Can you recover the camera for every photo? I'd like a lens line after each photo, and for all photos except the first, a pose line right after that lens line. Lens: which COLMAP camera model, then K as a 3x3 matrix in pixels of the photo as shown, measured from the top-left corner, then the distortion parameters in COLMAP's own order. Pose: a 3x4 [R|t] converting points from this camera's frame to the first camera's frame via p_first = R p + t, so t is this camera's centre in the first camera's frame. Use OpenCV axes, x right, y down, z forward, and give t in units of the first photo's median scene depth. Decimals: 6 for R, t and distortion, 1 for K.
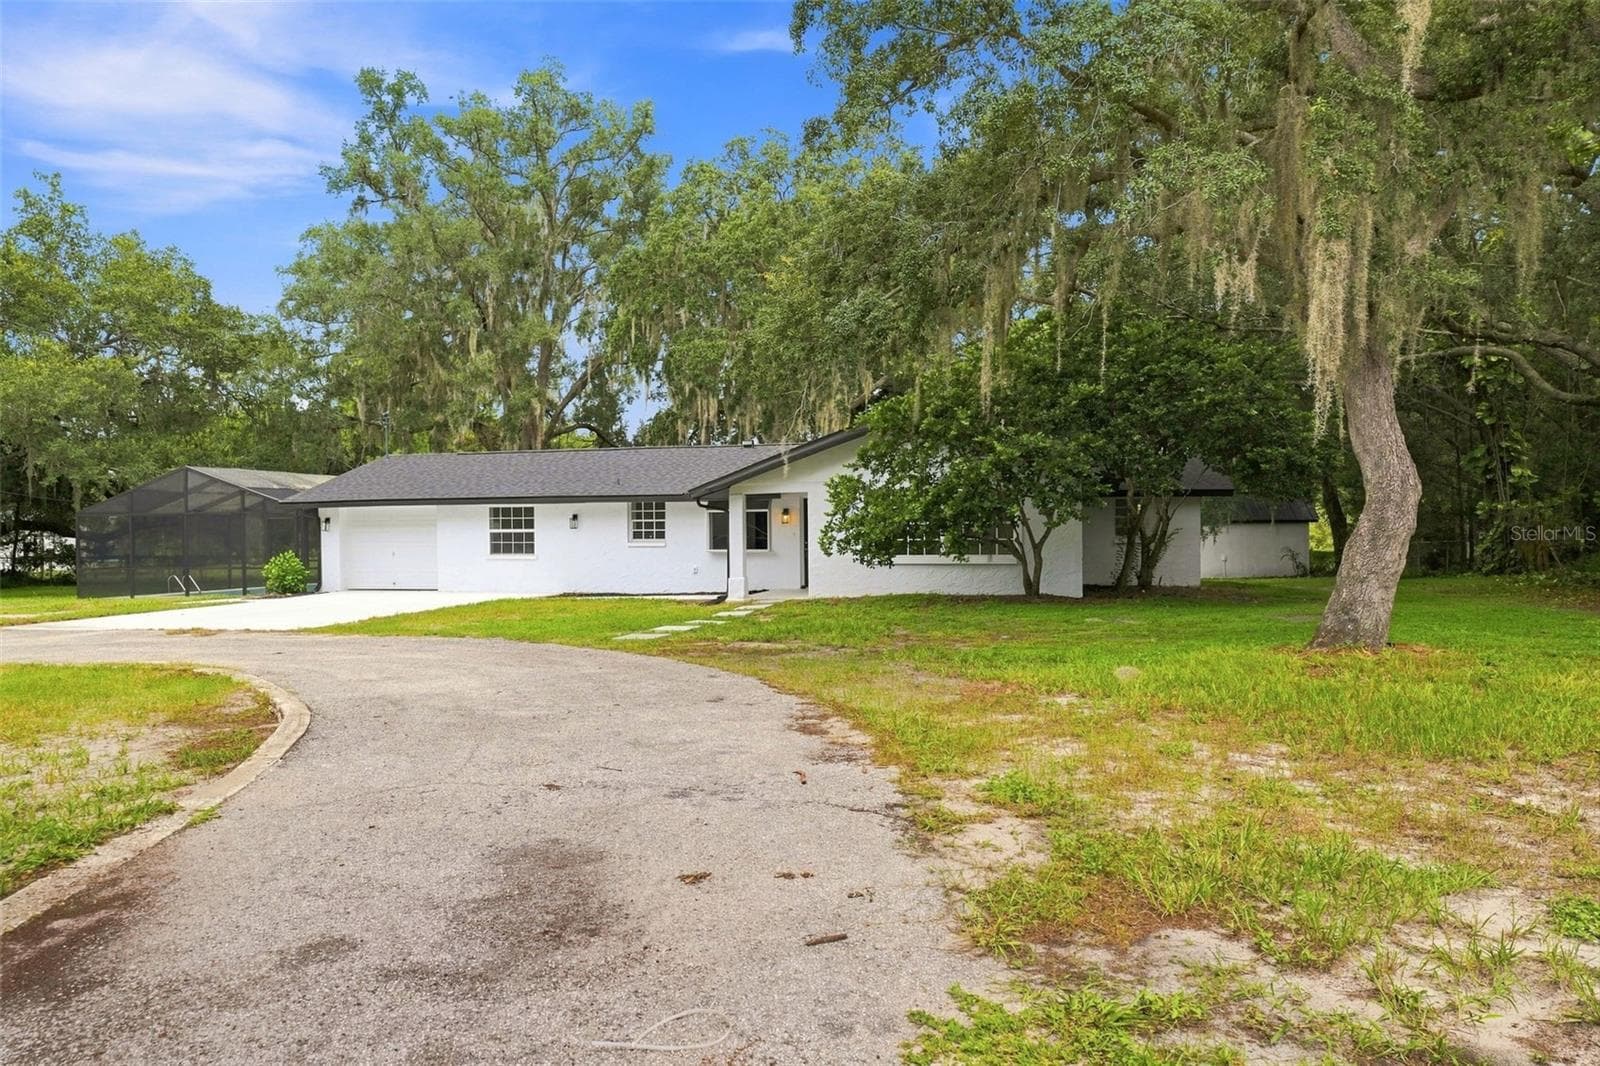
lens RADIAL K [[1326.3, 0, 800.0], [0, 1326.3, 533.0], [0, 0, 1]] dist [0.013891, -0.021785]
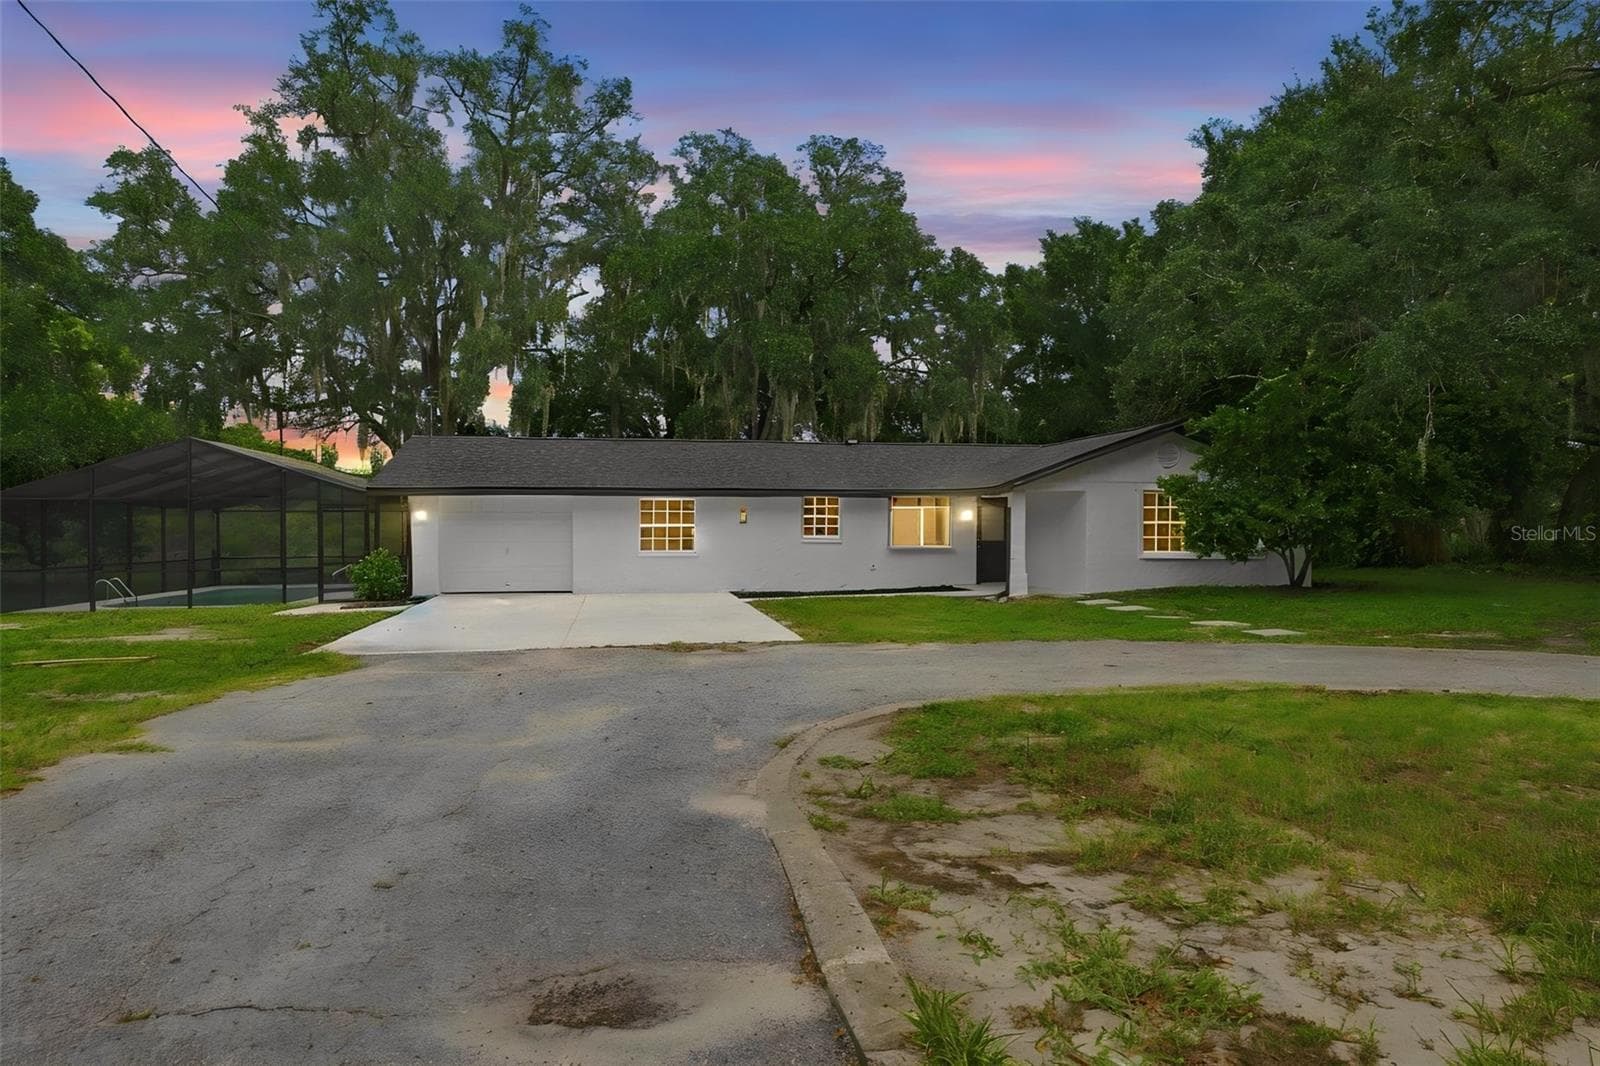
lens RADIAL K [[1164.3, 0, 800.0], [0, 1164.3, 533.0], [0, 0, 1]] dist [0.004471, 0.000977]
pose [[0.870038, 0.008188, 0.492917, -0.538856], [-0.006417, 0.999965, -0.005285, 0.007309], [-0.492944, 0.001435, 0.870060, 0.263748]]
